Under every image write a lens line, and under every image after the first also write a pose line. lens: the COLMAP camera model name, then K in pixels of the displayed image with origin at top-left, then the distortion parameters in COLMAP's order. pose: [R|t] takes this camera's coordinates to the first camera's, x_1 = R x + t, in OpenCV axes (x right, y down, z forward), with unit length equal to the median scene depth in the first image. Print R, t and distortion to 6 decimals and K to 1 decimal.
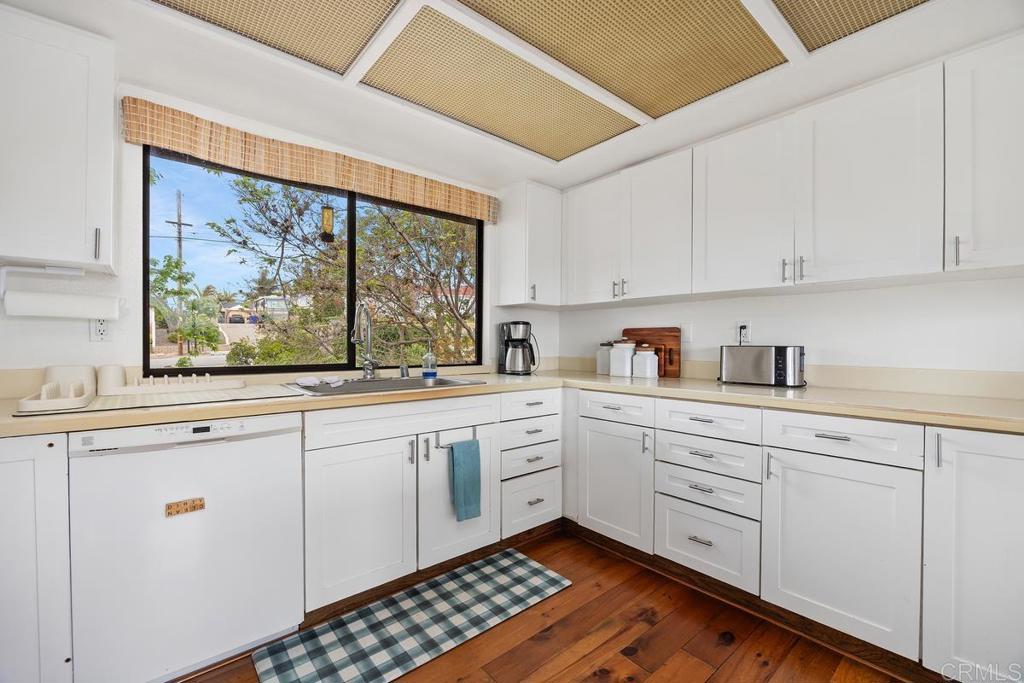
lens RADIAL K [[436.3, 0, 515.6], [0, 436.3, 345.3], [0, 0, 1]] dist [-0.007168, 0.000110]
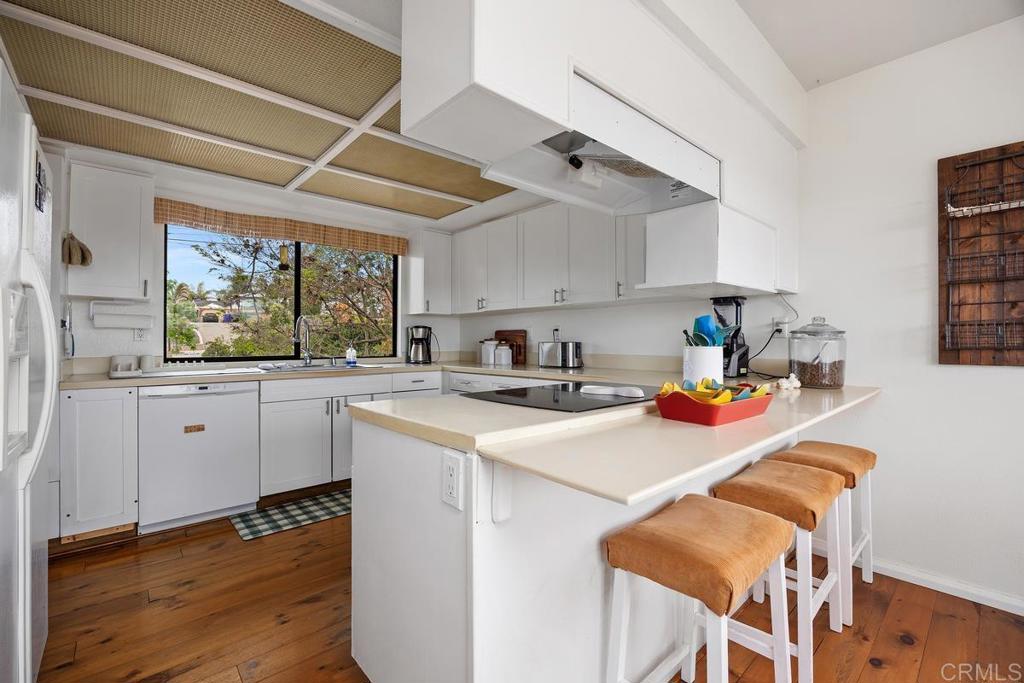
lens RADIAL K [[453.8, 0, 510.3], [0, 453.8, 335.2], [0, 0, 1]] dist [-0.002077, -0.000316]
pose [[0.999865, -0.004691, 0.015766, 0.299069], [0.004973, 0.999828, -0.017867, 0.003771], [-0.015679, 0.017943, 0.999716, -0.512125]]
